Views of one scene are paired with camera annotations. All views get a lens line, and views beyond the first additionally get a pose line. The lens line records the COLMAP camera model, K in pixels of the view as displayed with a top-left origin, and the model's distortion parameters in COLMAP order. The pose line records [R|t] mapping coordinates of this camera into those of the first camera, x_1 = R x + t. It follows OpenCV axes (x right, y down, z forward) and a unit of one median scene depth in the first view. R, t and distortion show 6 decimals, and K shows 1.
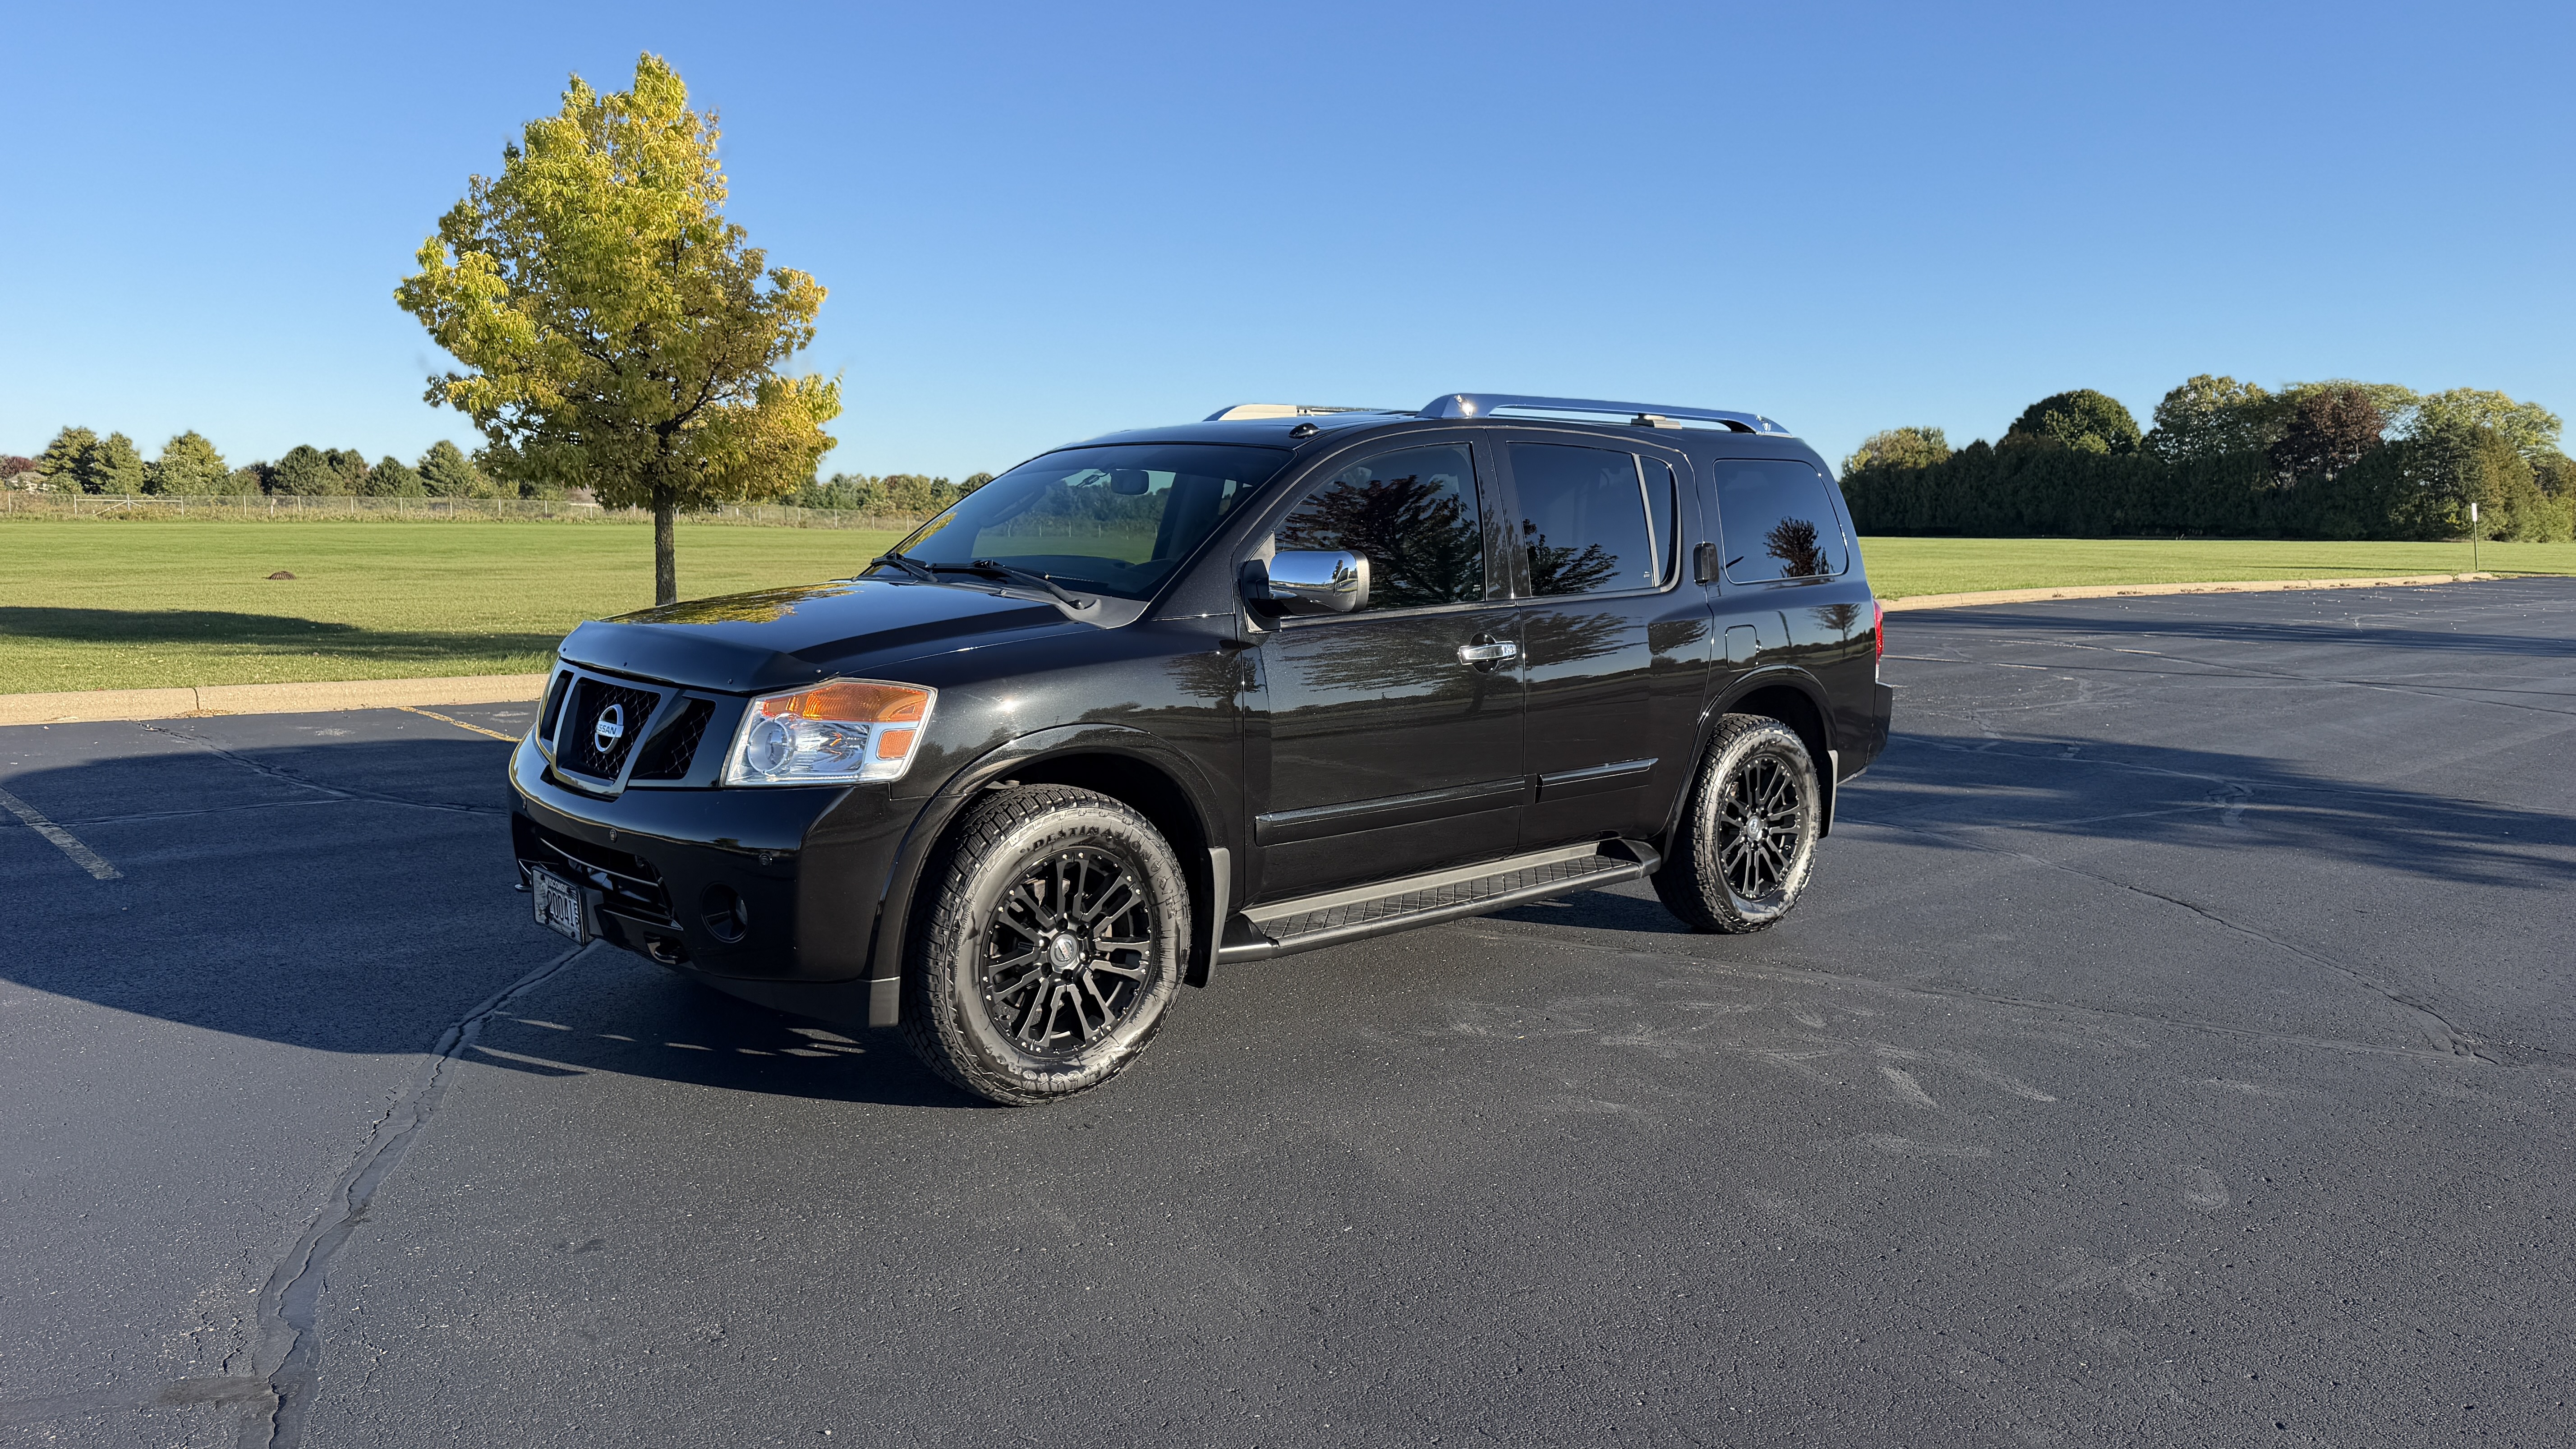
lens RADIAL K [[1803.4, 0, 1288.0], [0, 1803.4, 724.5], [0, 0, 1]] dist [0.078115, -0.002392]
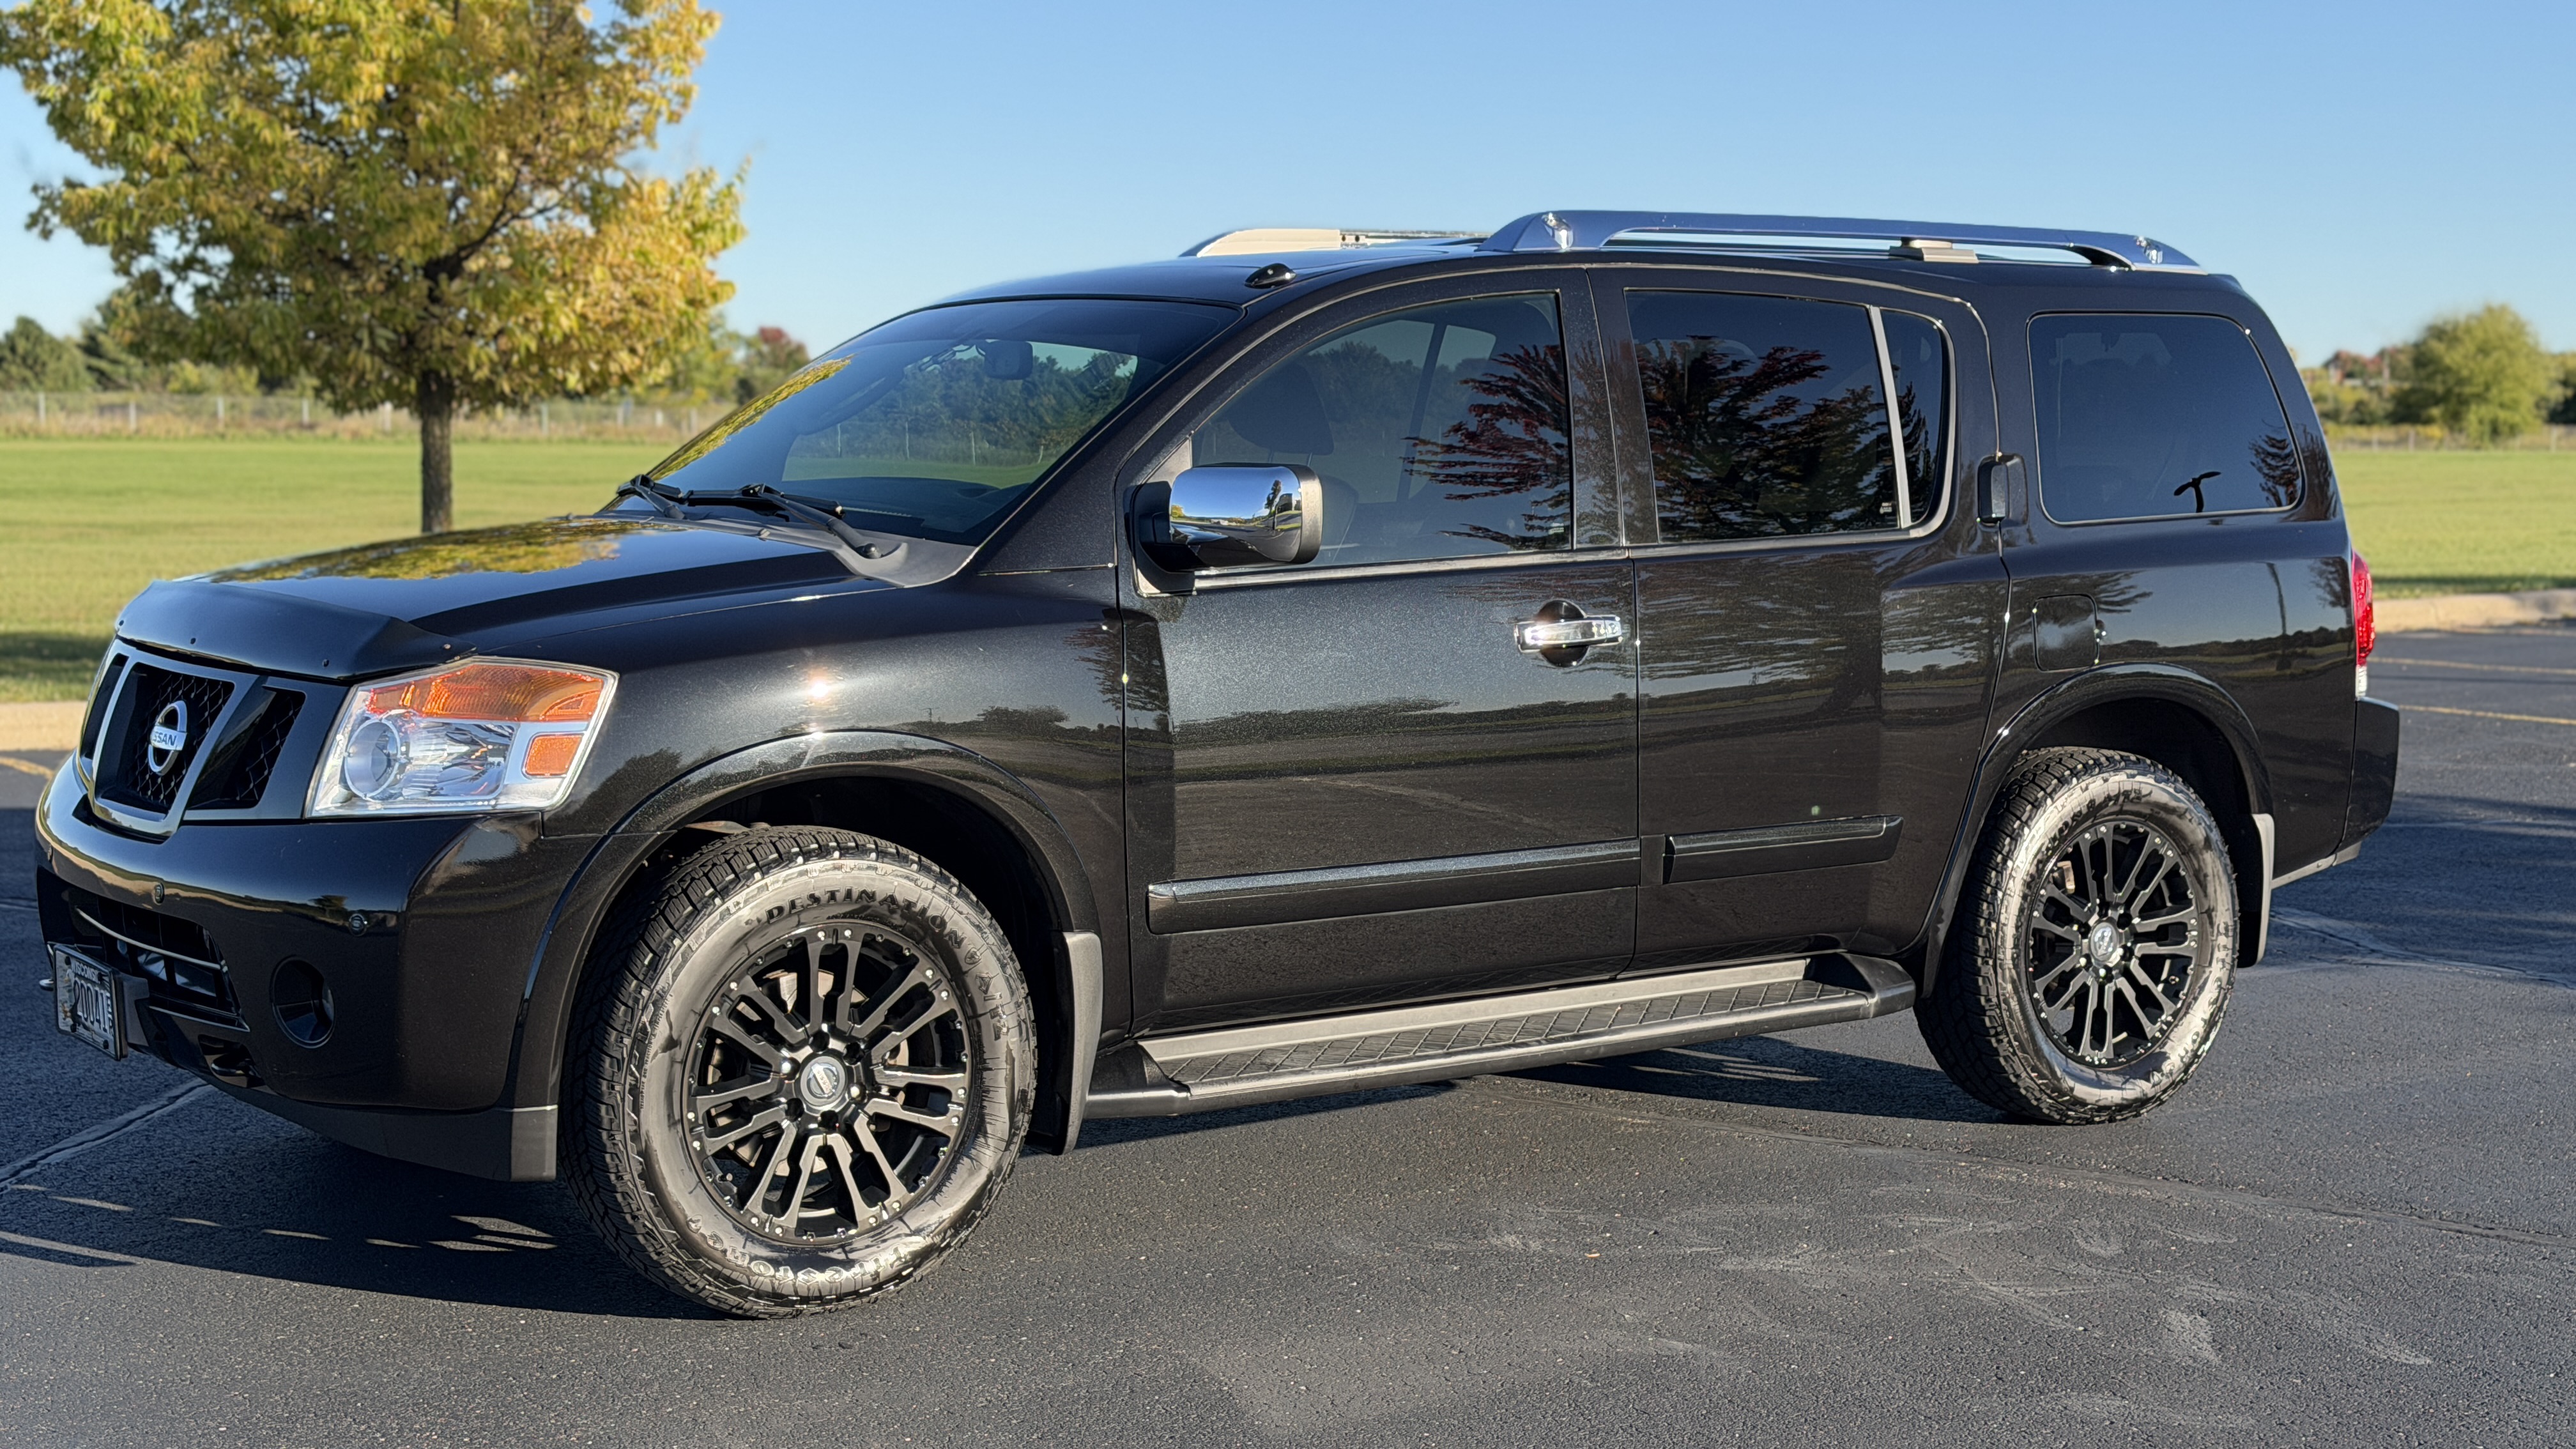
lens RADIAL K [[3613.2, 0, 1270.9], [0, 3613.2, 727.4], [0, 0, 1]] dist [-0.004080, 0.767537]
pose [[0.991992, 0.005321, -0.126185, 0.183104], [-0.009022, 0.999545, -0.028778, 0.031117], [0.125974, 0.029686, 0.991589, -0.249039]]
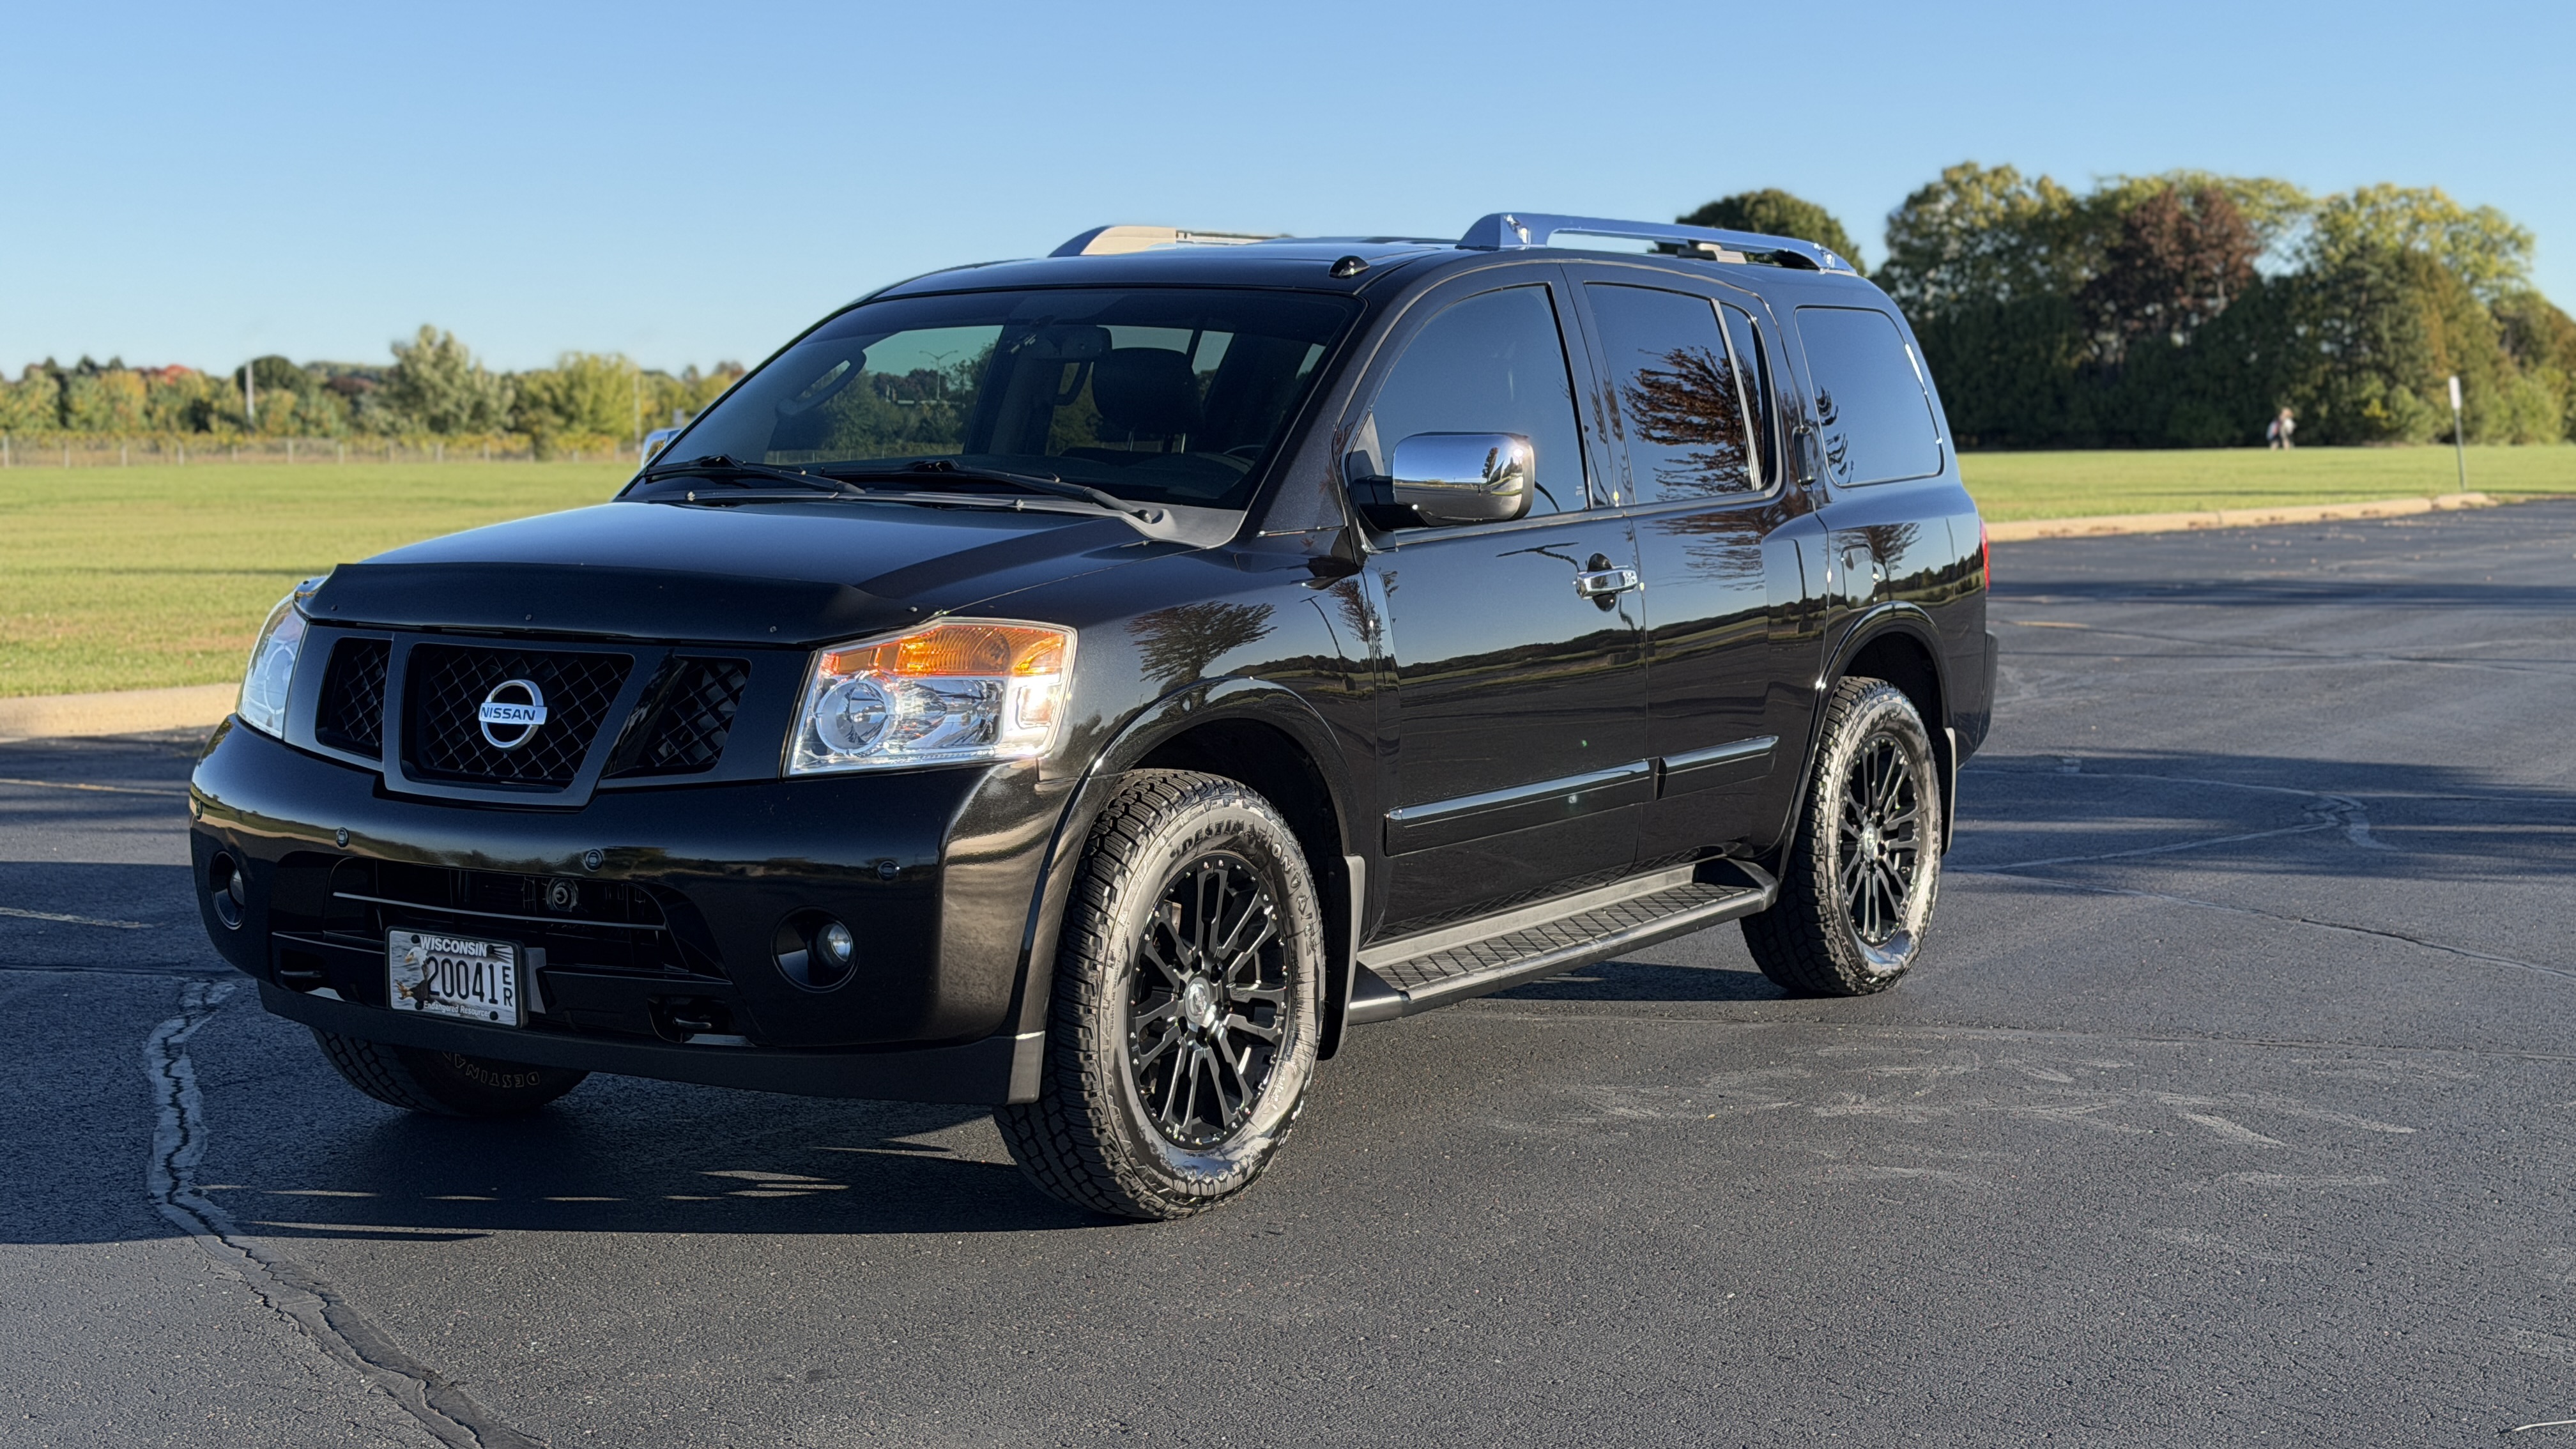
lens RADIAL K [[3613.2, 0, 1270.9], [0, 3613.2, 727.4], [0, 0, 1]] dist [-0.004080, 0.767537]
pose [[0.962197, -0.037052, 0.269824, -0.437897], [0.045657, 0.998627, -0.025683, 0.051573], [-0.268502, 0.037032, 0.962567, -0.345578]]
